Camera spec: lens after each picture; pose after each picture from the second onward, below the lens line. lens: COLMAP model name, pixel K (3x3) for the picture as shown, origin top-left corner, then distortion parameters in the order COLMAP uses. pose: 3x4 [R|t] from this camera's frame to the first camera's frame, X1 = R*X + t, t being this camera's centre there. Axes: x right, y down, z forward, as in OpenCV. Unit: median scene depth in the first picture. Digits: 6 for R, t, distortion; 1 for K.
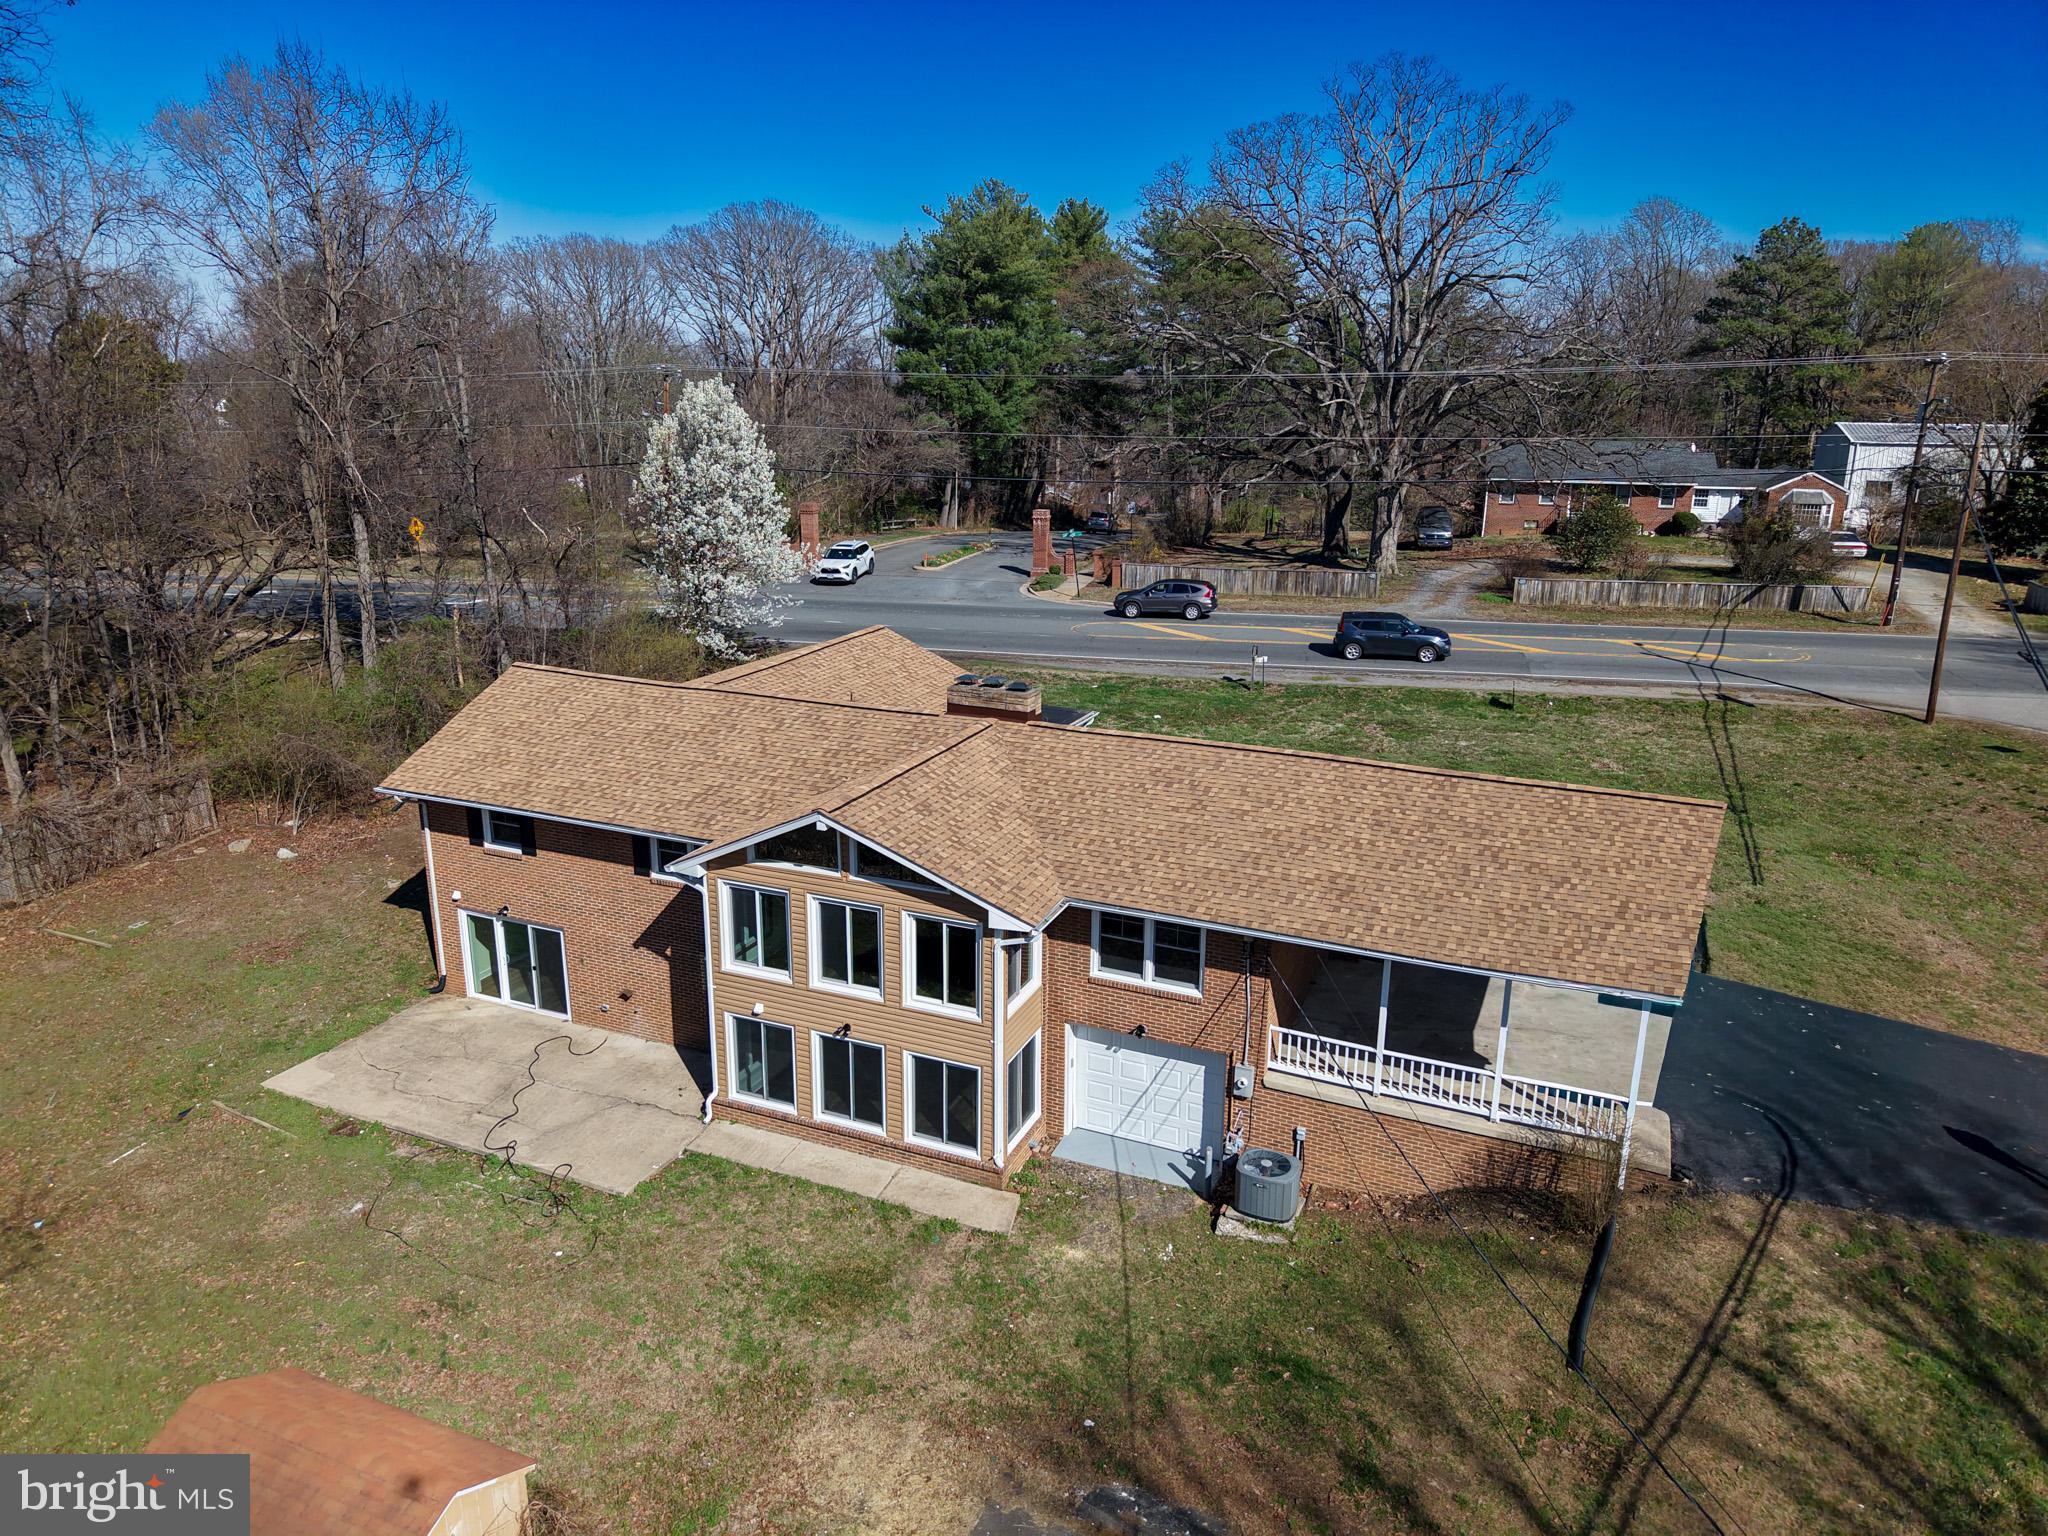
lens RADIAL K [[1366.8, 0, 1024.0], [0, 1366.8, 768.0], [0, 0, 1]] dist [0.017131, -0.025271]
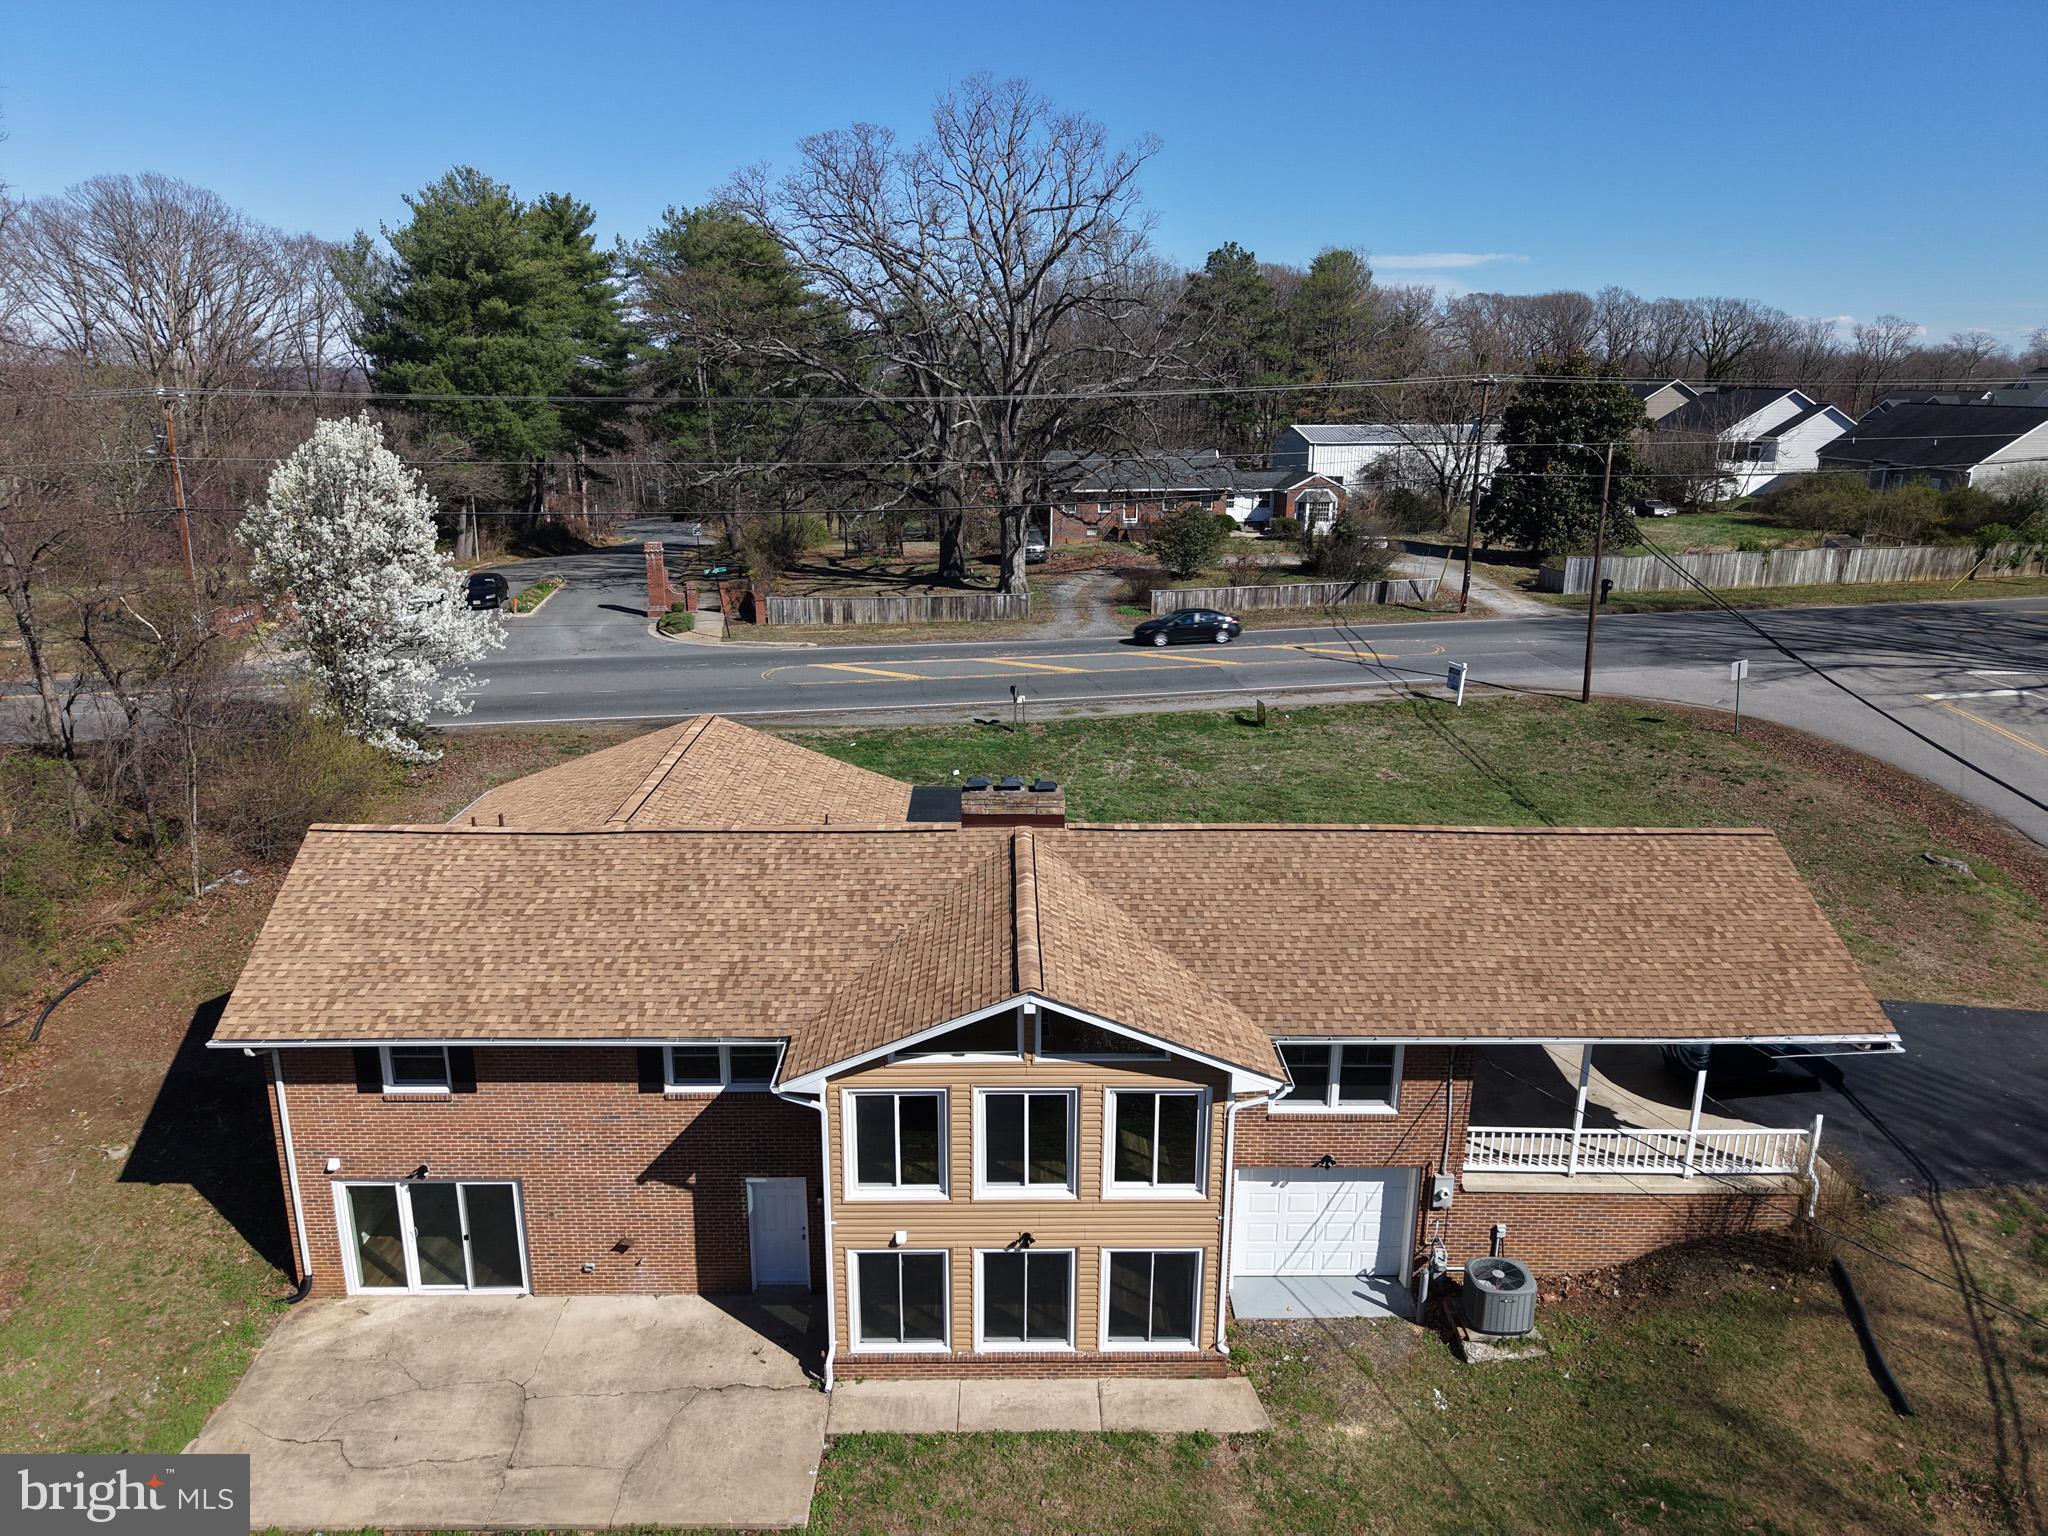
lens RADIAL K [[1366.8, 0, 1024.0], [0, 1366.8, 768.0], [0, 0, 1]] dist [0.017131, -0.025271]
pose [[0.911919, -0.115700, 0.393721, -0.394068], [0.115207, 0.993027, 0.024977, -0.104409], [-0.393866, 0.022582, 0.918890, 0.216134]]
